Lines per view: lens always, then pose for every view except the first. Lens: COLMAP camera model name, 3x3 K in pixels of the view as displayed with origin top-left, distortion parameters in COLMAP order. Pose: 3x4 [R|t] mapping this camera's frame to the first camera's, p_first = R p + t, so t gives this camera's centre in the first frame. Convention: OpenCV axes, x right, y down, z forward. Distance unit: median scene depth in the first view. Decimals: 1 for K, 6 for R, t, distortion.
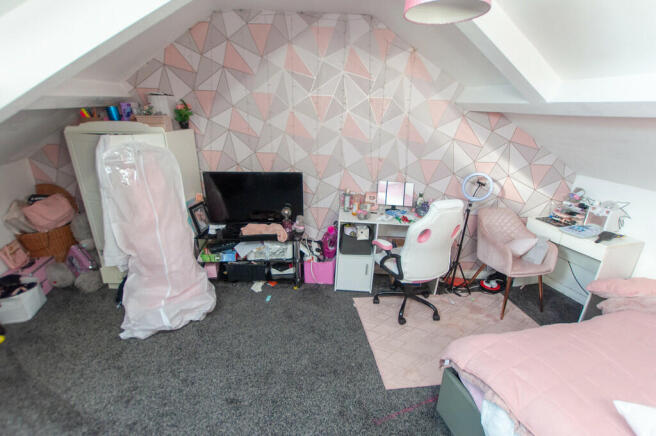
lens RADIAL K [[300.6, 0, 327.8], [0, 300.6, 218.7], [0, 0, 1]] dist [-0.000027, 0.000158]
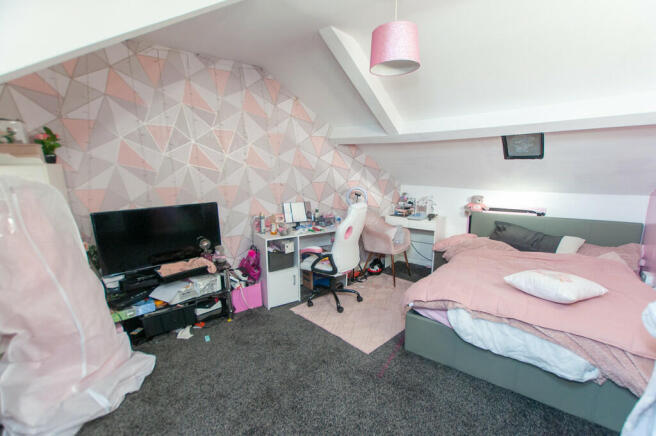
lens RADIAL K [[286.6, 0, 328.3], [0, 286.6, 217.7], [0, 0, 1]] dist [0.009591, -0.000240]
pose [[0.815898, -0.134761, 0.562272, -0.340189], [0.217530, 0.972556, -0.082558, 0.061243], [-0.535716, 0.189670, 0.822821, 0.018000]]
